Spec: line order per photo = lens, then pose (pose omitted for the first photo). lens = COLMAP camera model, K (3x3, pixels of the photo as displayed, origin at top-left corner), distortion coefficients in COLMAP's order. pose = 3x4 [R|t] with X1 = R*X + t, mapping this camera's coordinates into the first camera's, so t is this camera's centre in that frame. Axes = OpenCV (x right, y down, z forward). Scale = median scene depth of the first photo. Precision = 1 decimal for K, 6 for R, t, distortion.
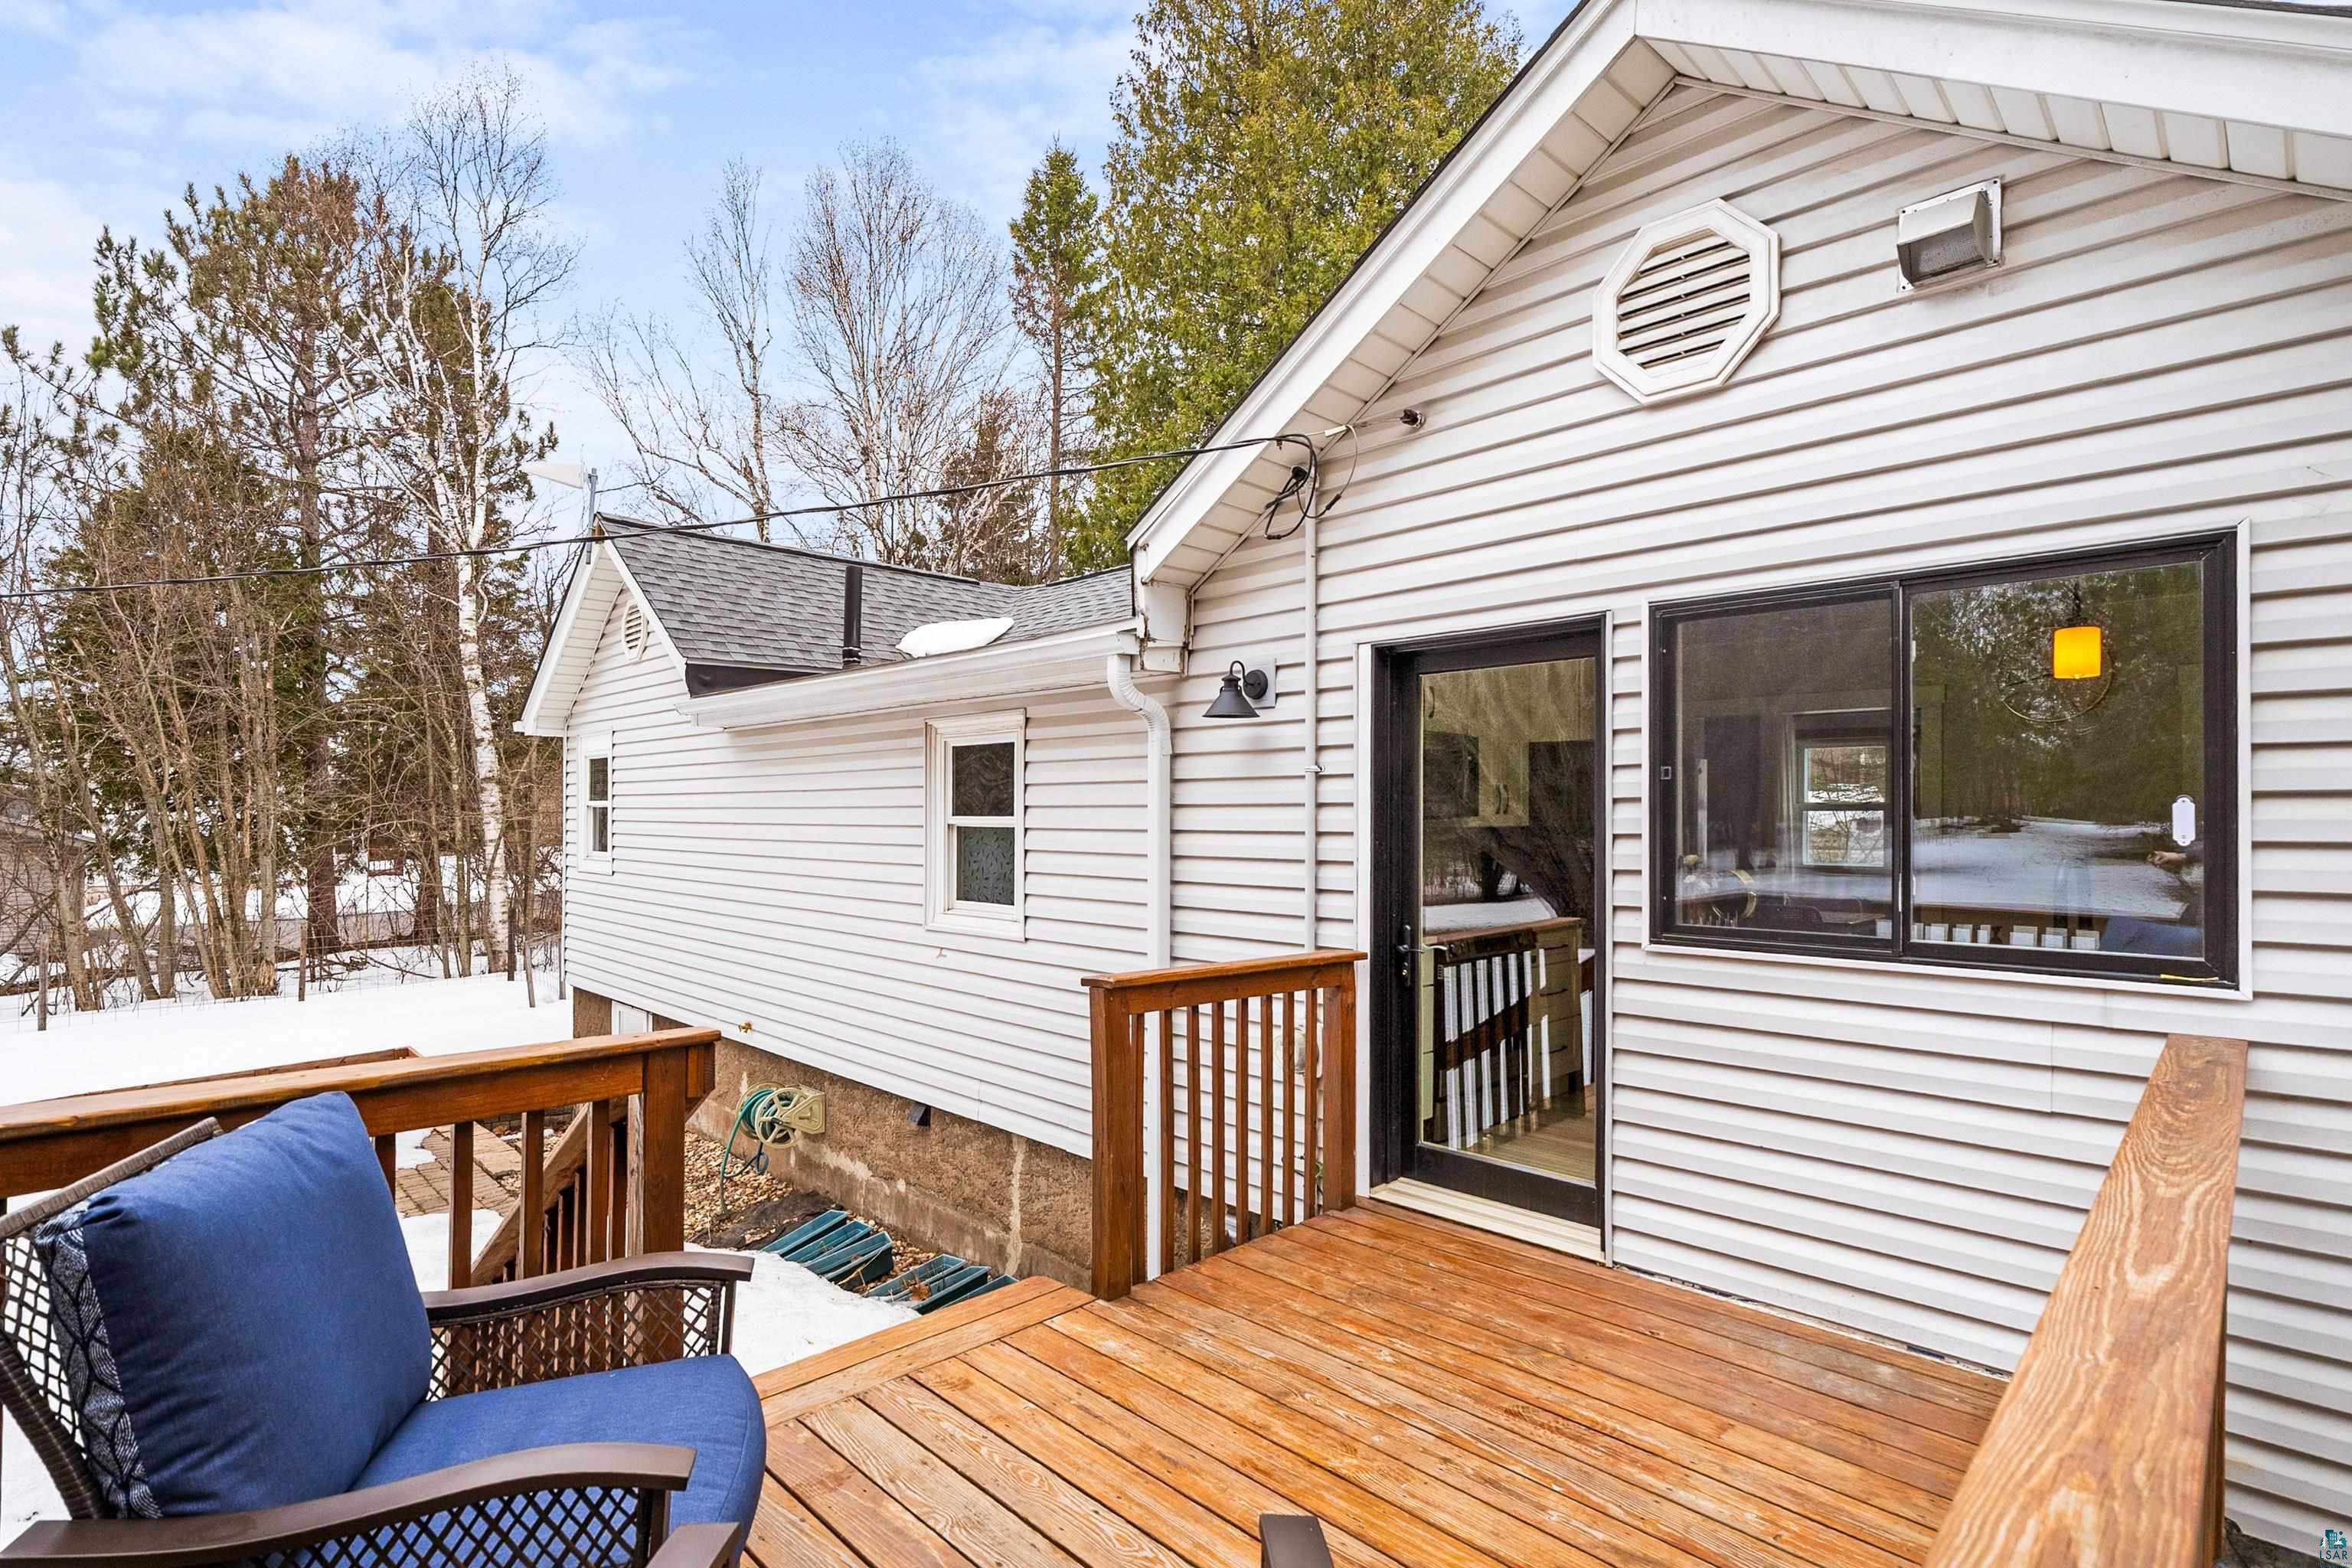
lens RADIAL K [[1113.6, 0, 1274.0], [0, 1113.6, 792.8], [0, 0, 1]] dist [-0.005069, 0.001246]
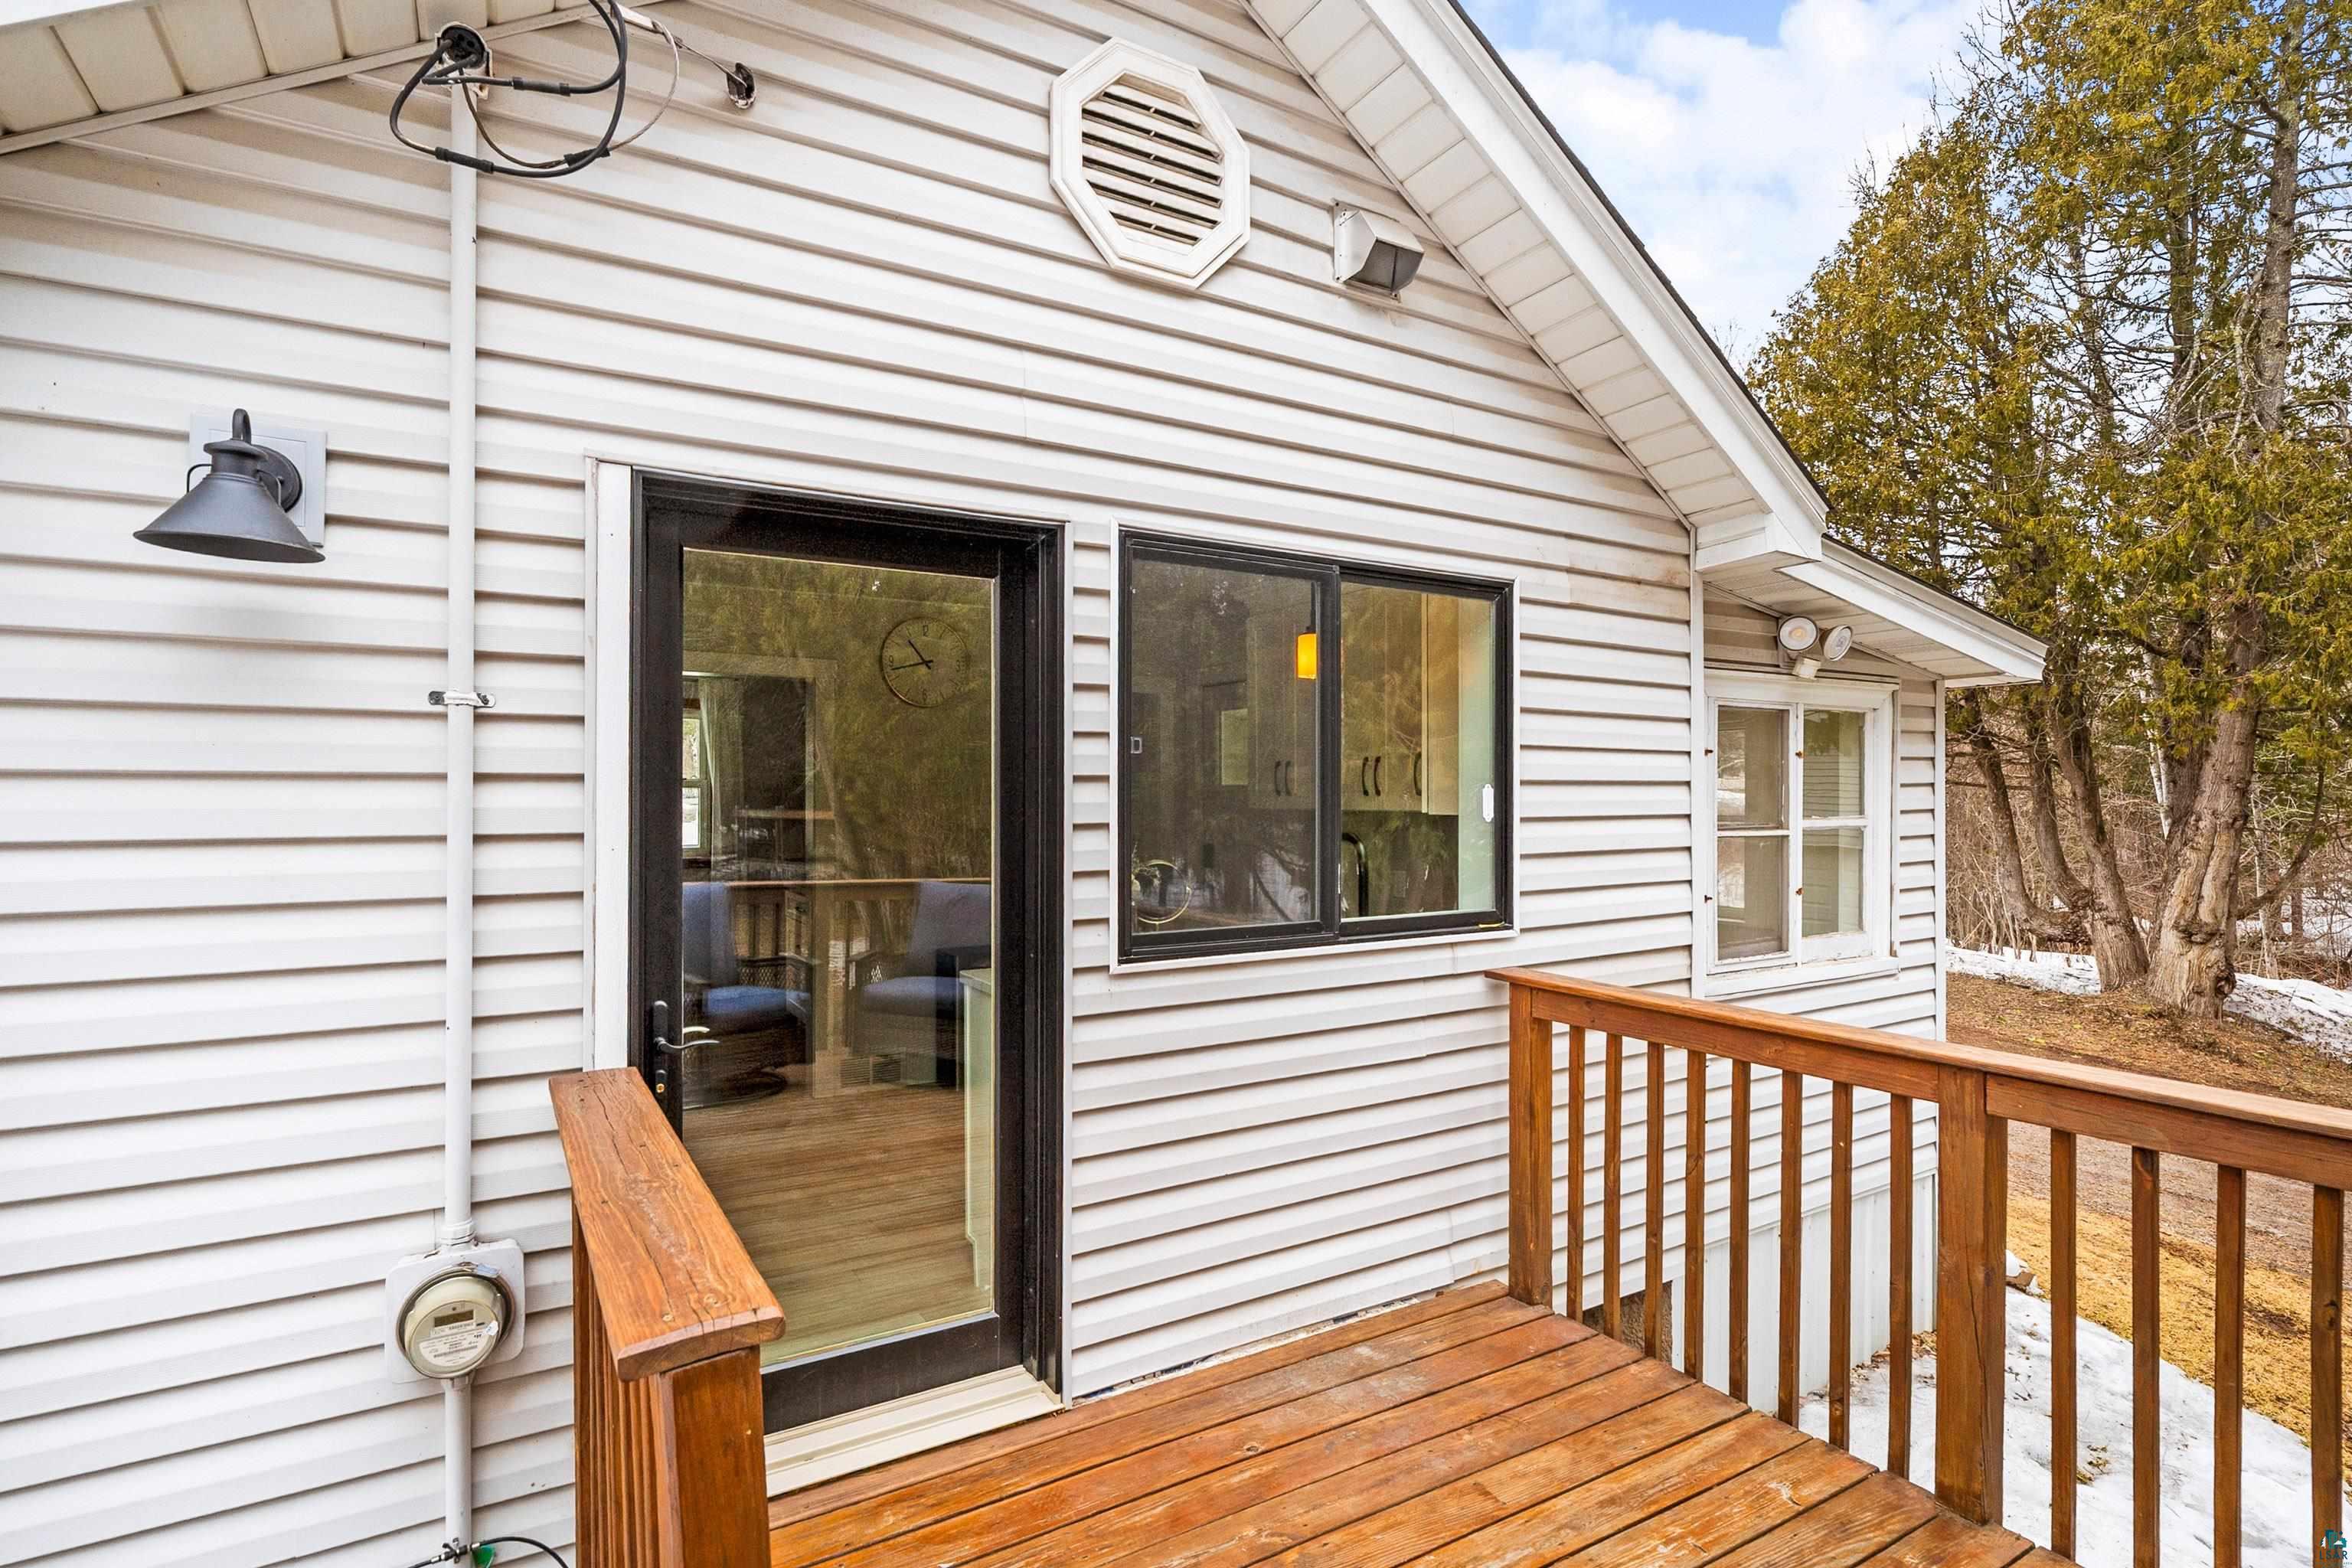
lens RADIAL K [[1113.6, 0, 1138.8], [0, 1113.6, 776.0], [0, 0, 1]] dist [-0.005069, 0.001246]
pose [[0.316005, 0.012113, 0.948680, -0.383114], [-0.021289, 0.999757, -0.005674, 0.008231], [-0.948519, -0.018404, 0.316186, 0.716394]]
